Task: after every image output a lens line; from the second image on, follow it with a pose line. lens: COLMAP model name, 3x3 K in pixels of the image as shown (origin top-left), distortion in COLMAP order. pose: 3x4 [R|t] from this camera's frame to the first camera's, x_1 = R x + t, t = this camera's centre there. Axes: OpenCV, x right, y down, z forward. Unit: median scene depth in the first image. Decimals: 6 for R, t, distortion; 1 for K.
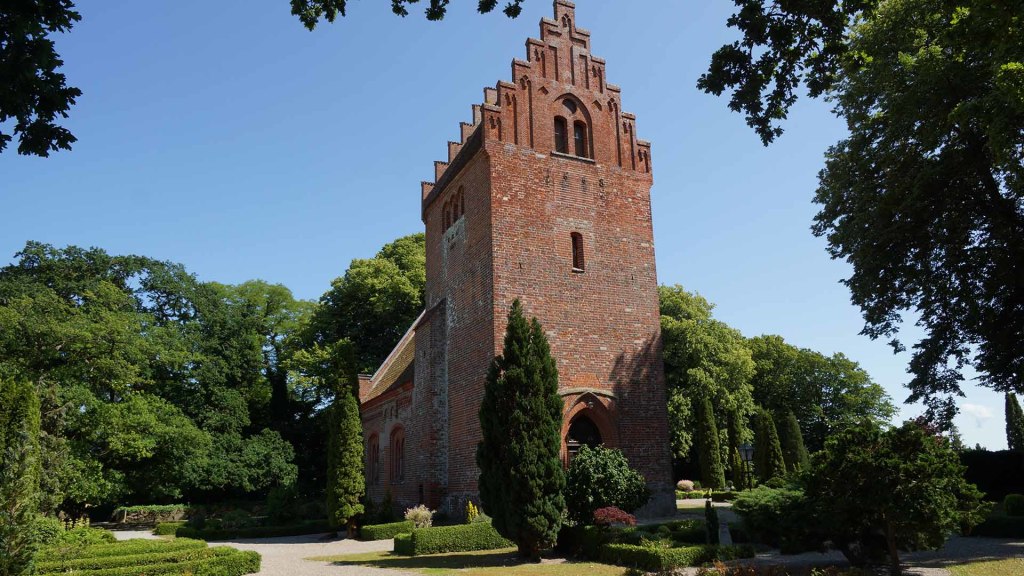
lens RADIAL K [[719.7, 0, 511.9], [0, 719.7, 287.5], [0, 0, 1]] dist [-0.000522, 0.001562]
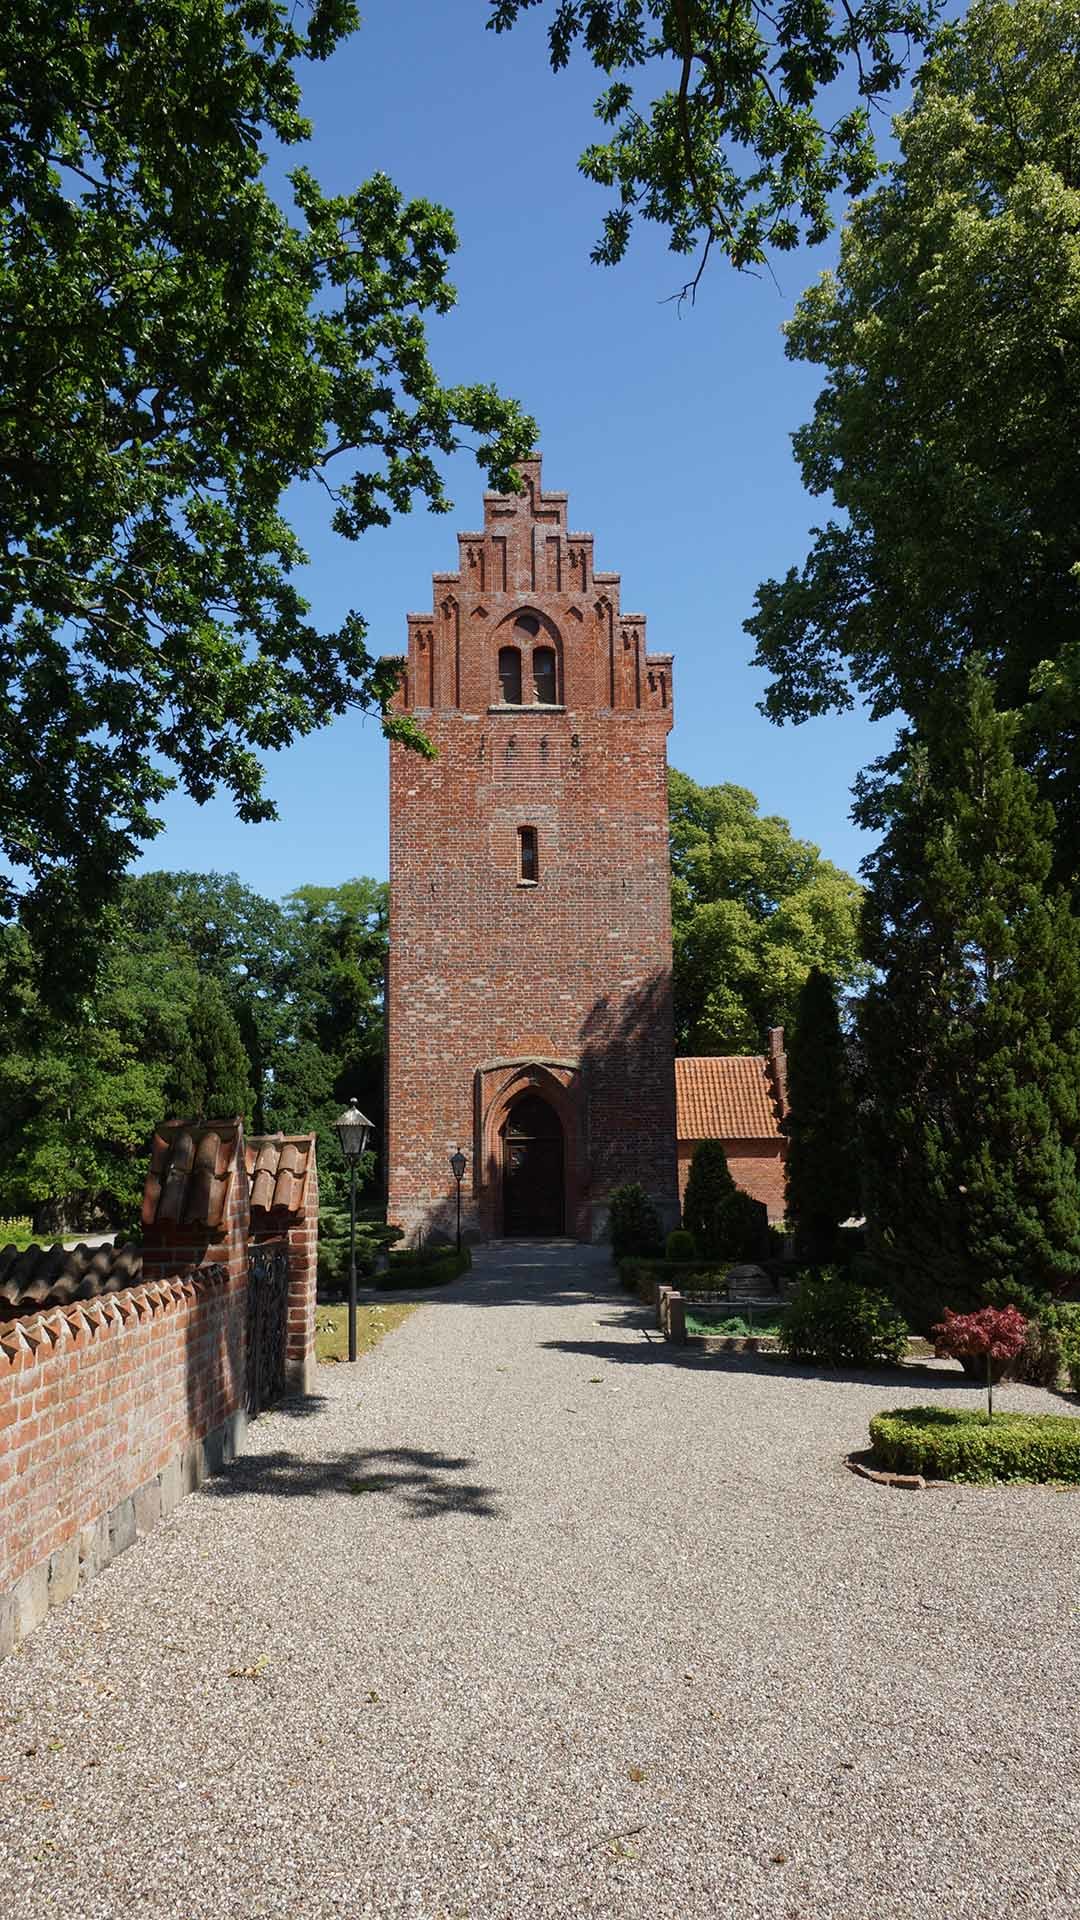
lens RADIAL K [[1349.4, 0, 539.5], [0, 1349.4, 961.0], [0, 0, 1]] dist [-0.000522, 0.001562]
pose [[0.887060, -0.051176, -0.458810, 0.639221], [0.104544, 0.990287, 0.091666, -0.062857], [0.449662, -0.129279, 0.883794, -0.116376]]
